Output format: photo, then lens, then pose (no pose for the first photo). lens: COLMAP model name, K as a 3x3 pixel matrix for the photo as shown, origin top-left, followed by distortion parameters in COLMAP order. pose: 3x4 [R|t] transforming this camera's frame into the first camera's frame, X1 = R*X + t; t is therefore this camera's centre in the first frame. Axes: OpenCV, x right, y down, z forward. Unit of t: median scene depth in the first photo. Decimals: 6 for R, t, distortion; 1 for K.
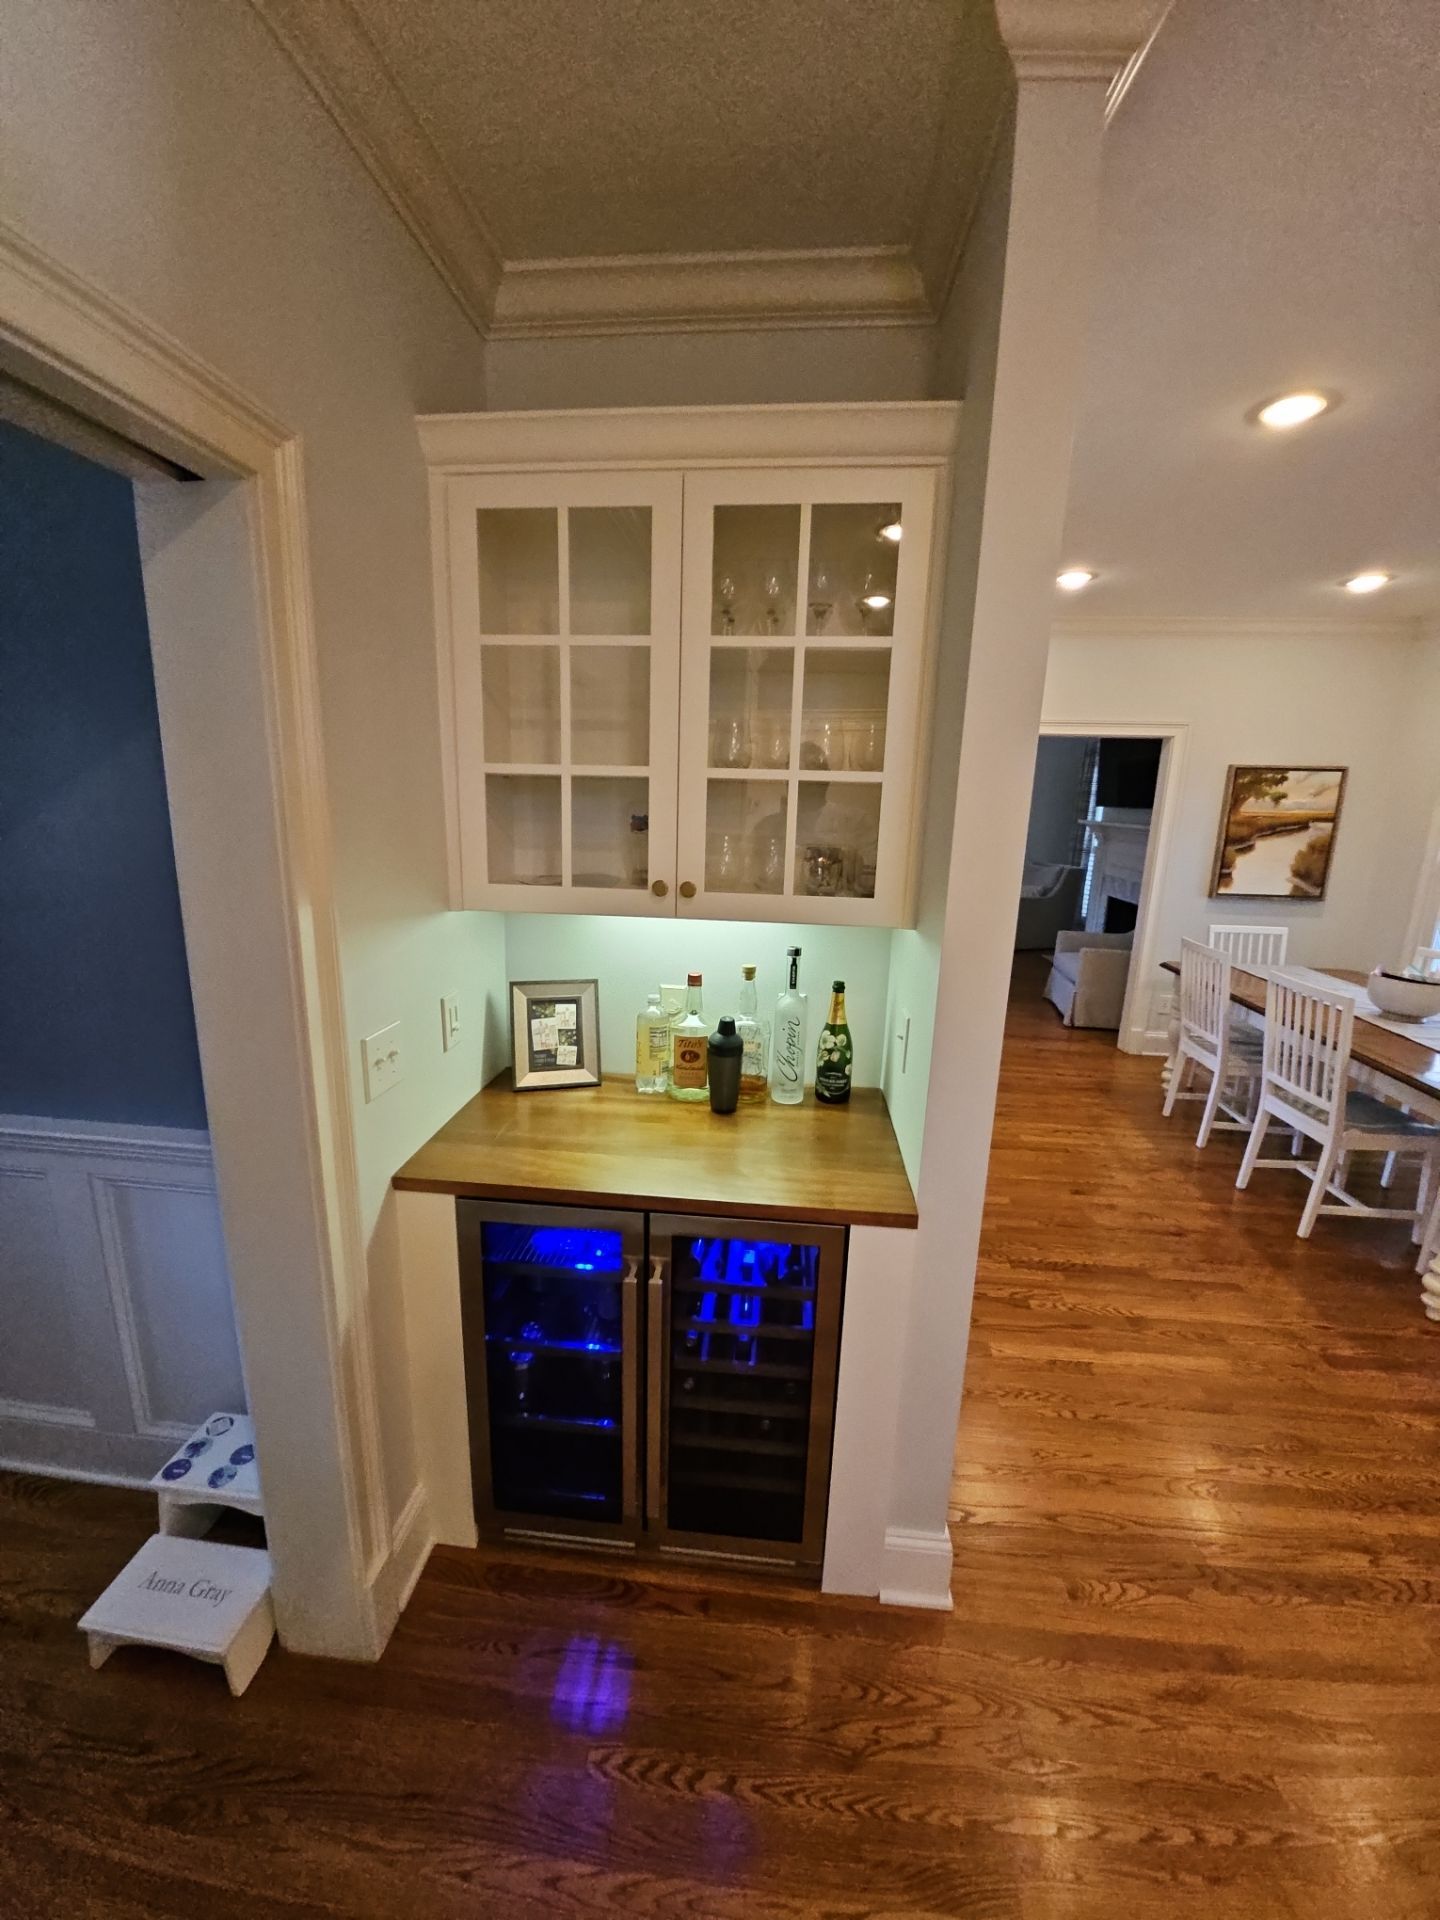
lens RADIAL K [[755.6, 0, 713.2], [0, 755.6, 996.0], [0, 0, 1]] dist [-0.029505, -0.000185]
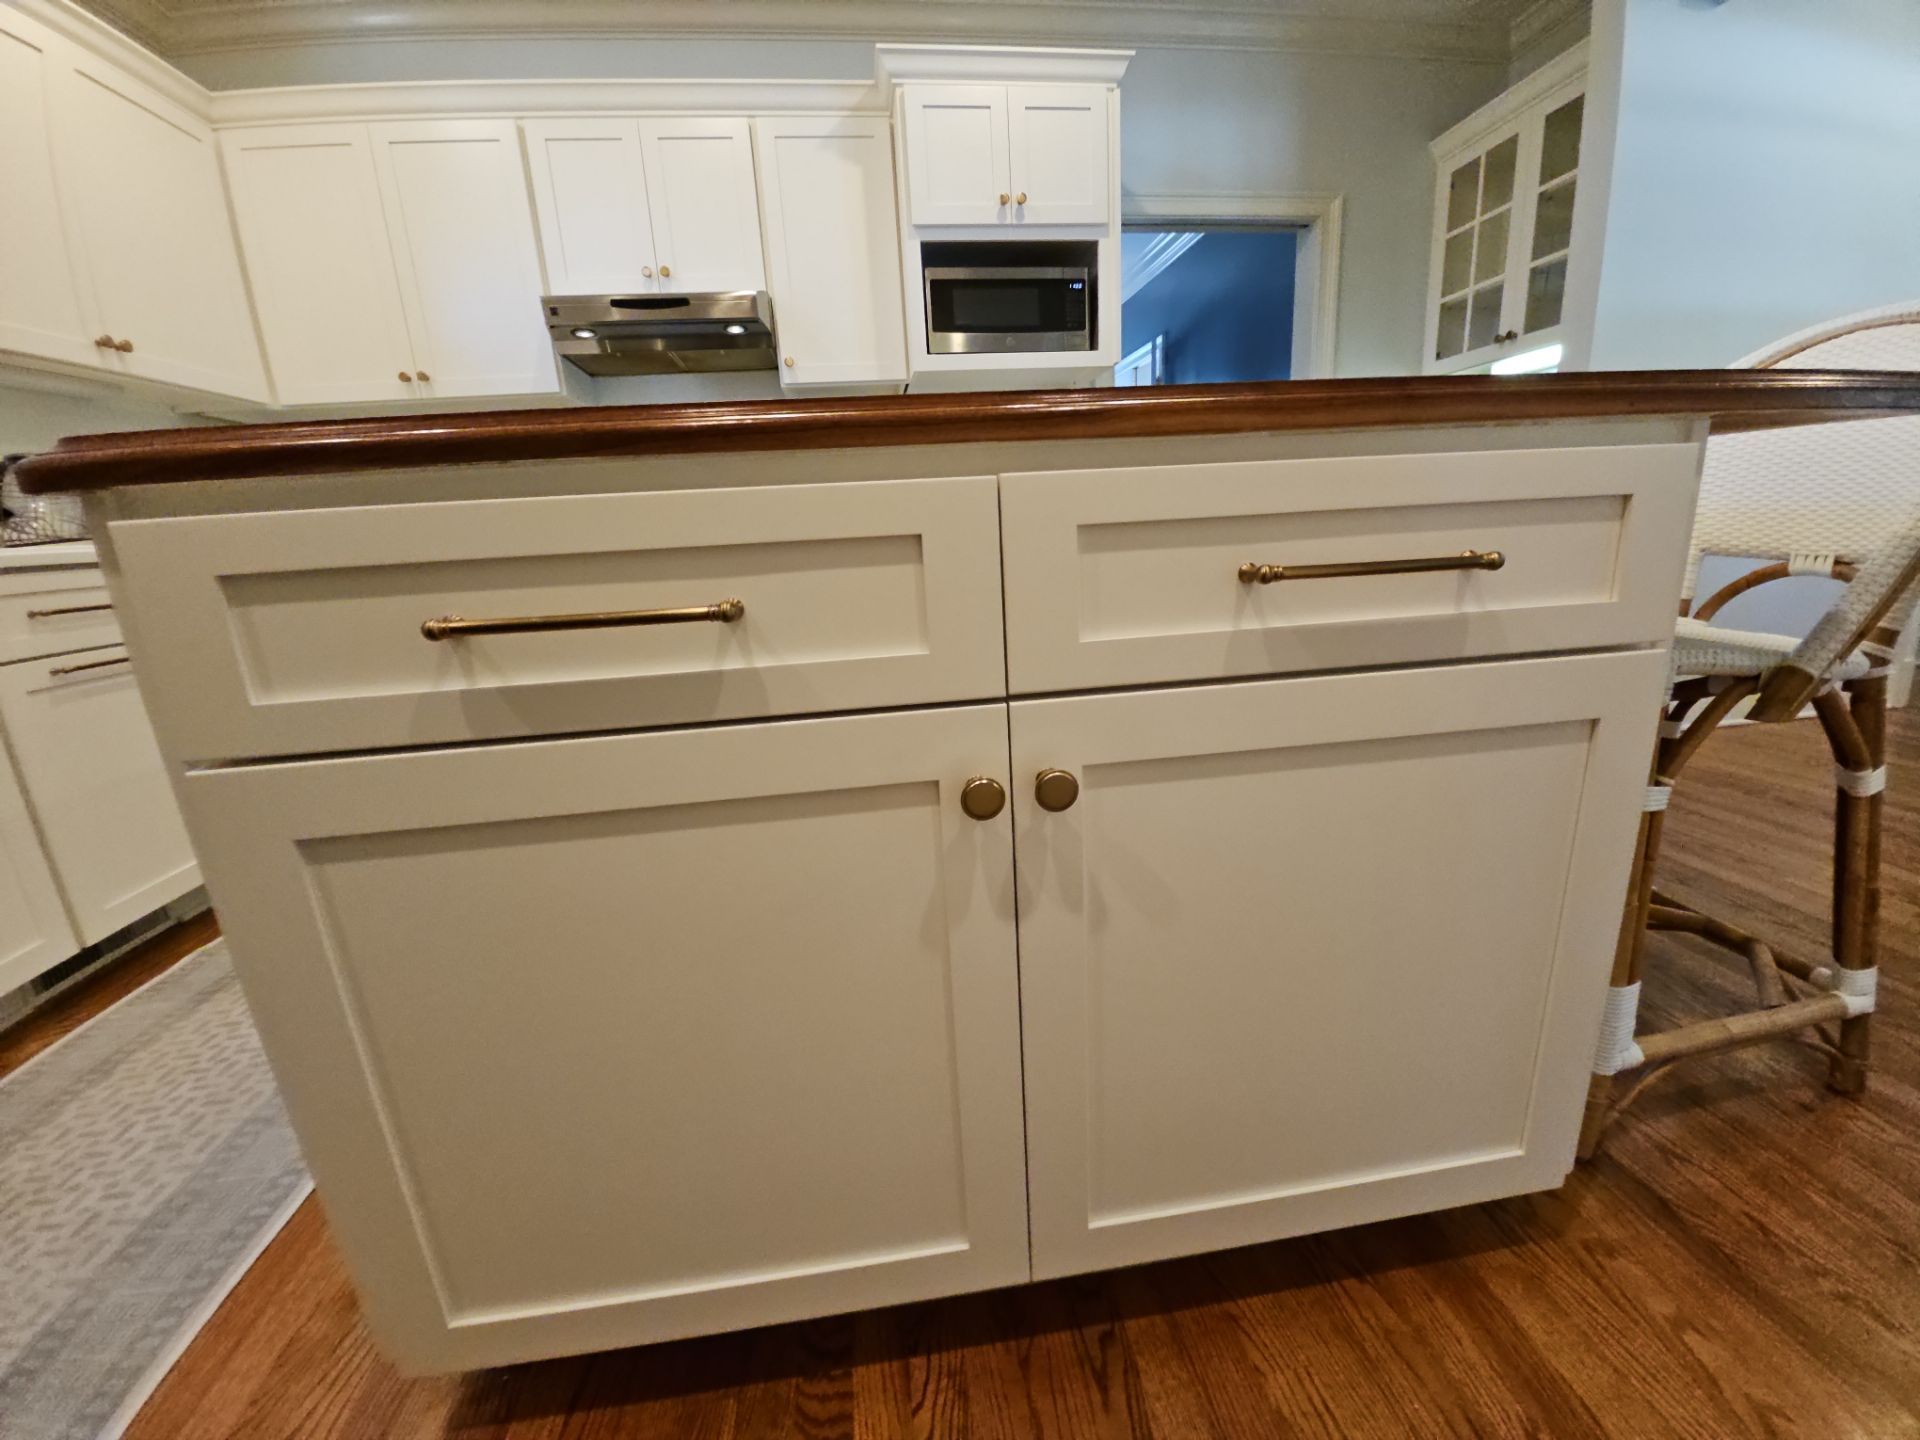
lens RADIAL K [[755.6, 0, 956.2], [0, 755.6, 729.3], [0, 0, 1]] dist [-0.029505, -0.000185]
pose [[0.228213, 0.216479, -0.949239, 1.689182], [-0.164537, 0.969520, 0.181547, 0.740610], [0.959607, 0.114754, 0.256876, -0.713474]]
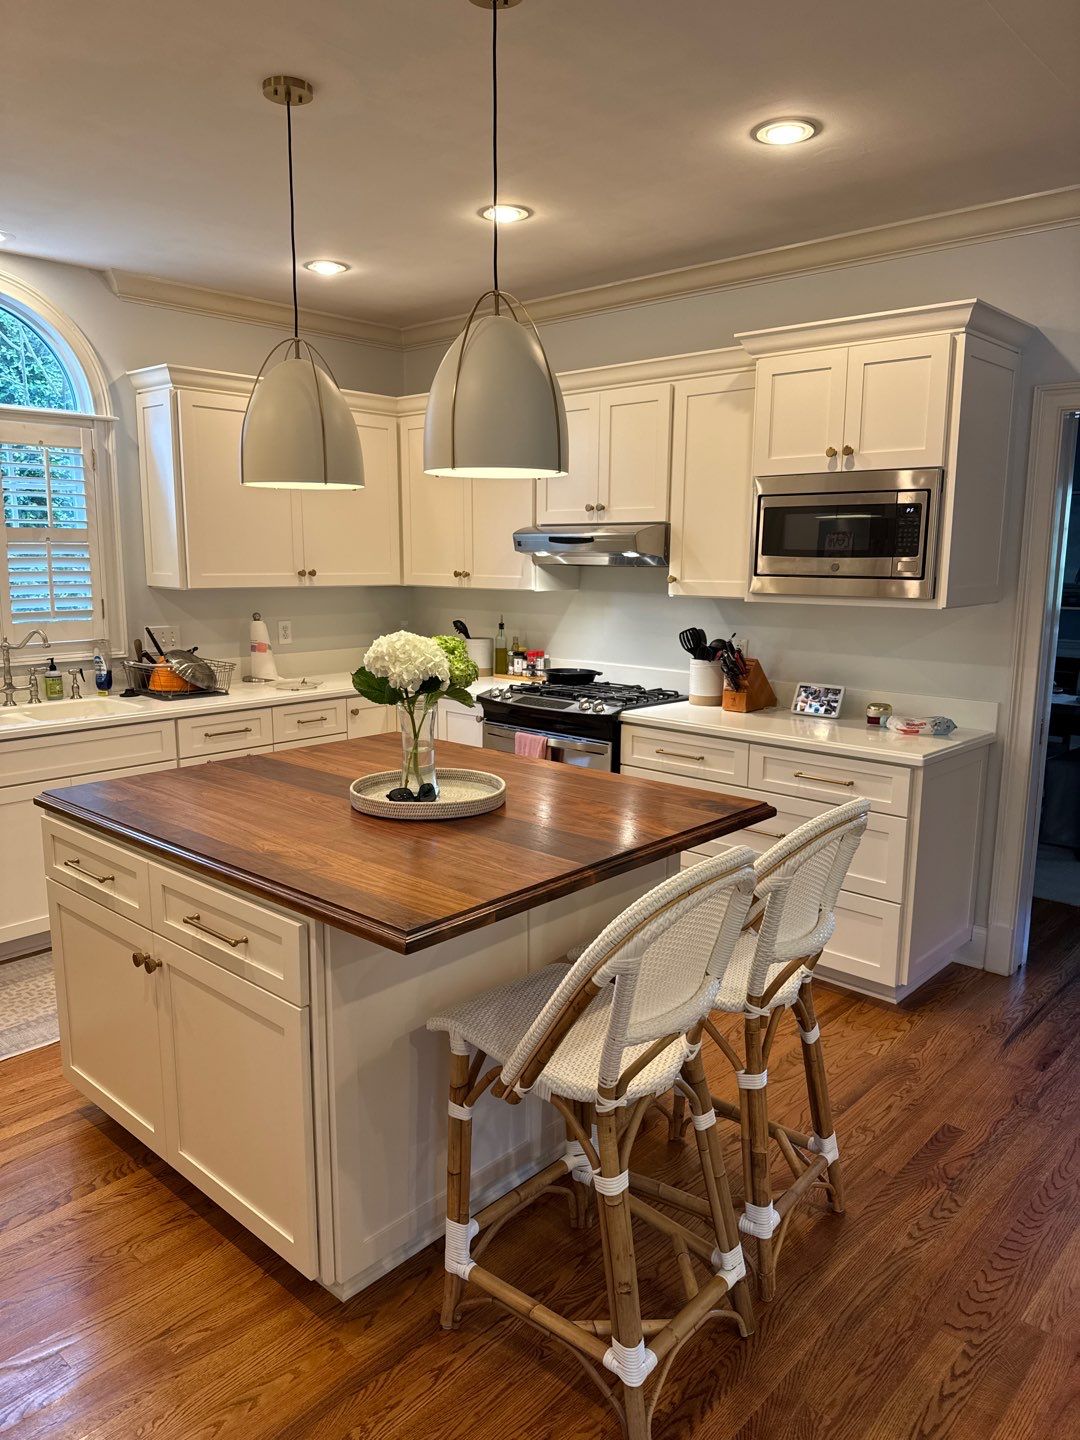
lens RADIAL K [[1012.5, 0, 540.0], [0, 1012.5, 720.0], [0, 0, 1]] dist [0.001207, 0.000008]
pose [[-0.603225, 0.100097, -0.791265, 2.187379], [-0.200378, 0.941253, 0.271830, -0.073628], [0.771990, 0.322527, -0.547730, 0.681487]]
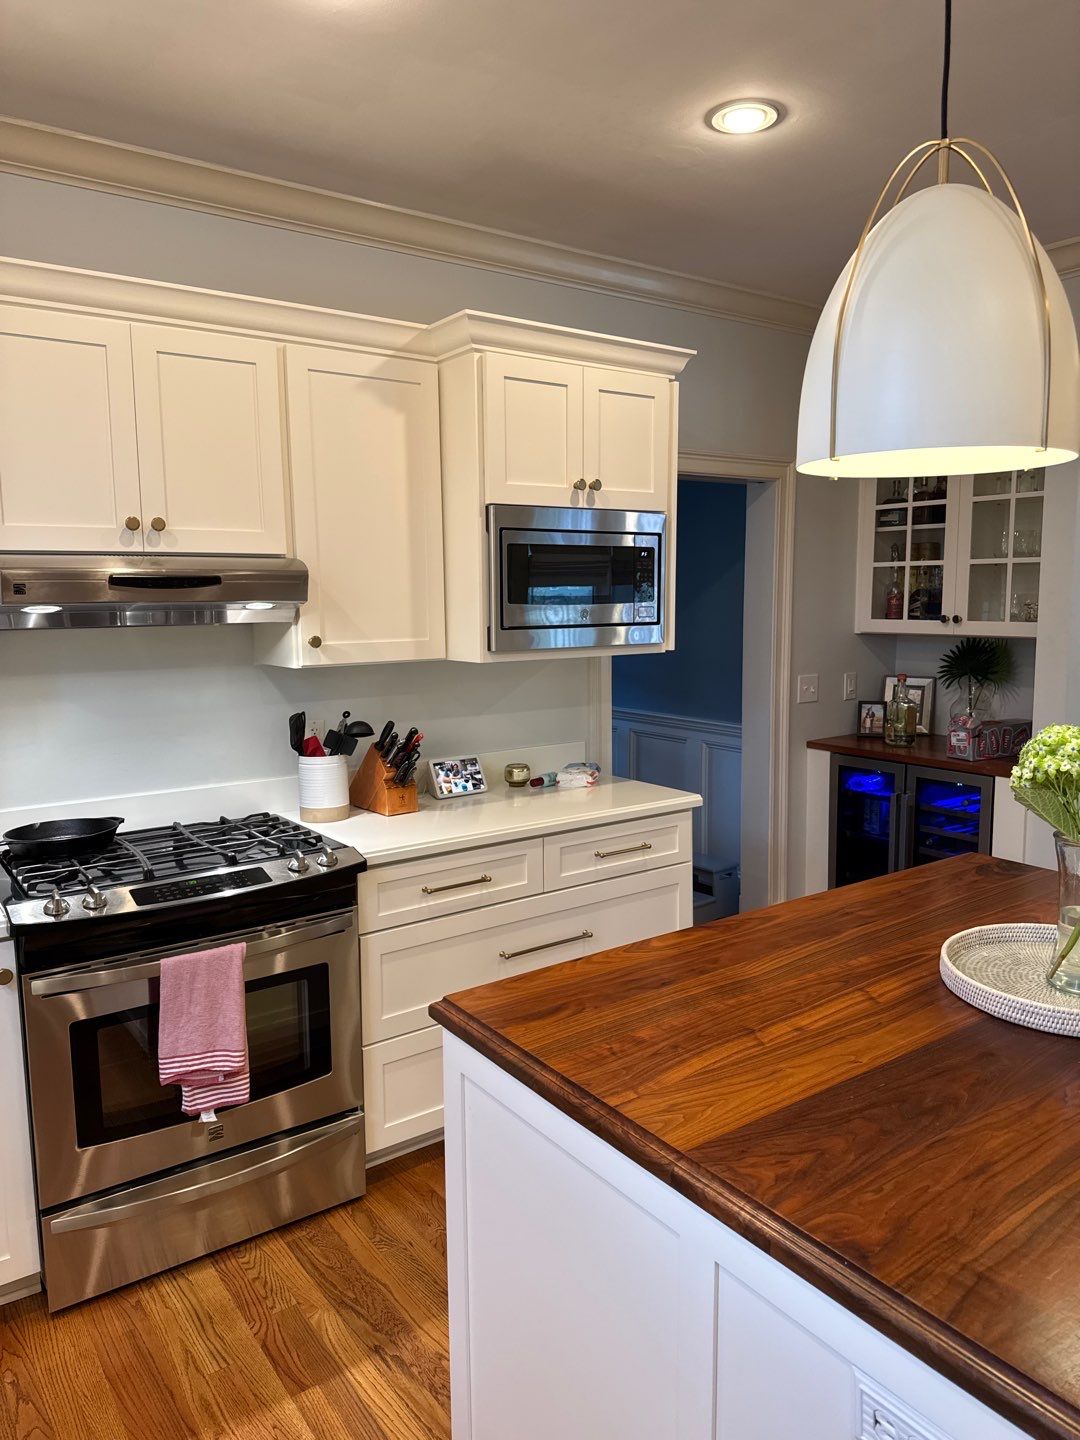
lens RADIAL K [[1001.5, 0, 540.0], [0, 1001.5, 720.0], [0, 0, 1]] dist [0.041820, -0.000052]
pose [[0.664395, 0.063322, -0.744694, 1.329975], [-0.142482, 0.988861, -0.043034, 0.425935], [0.733674, 0.134697, 0.666017, -1.680221]]
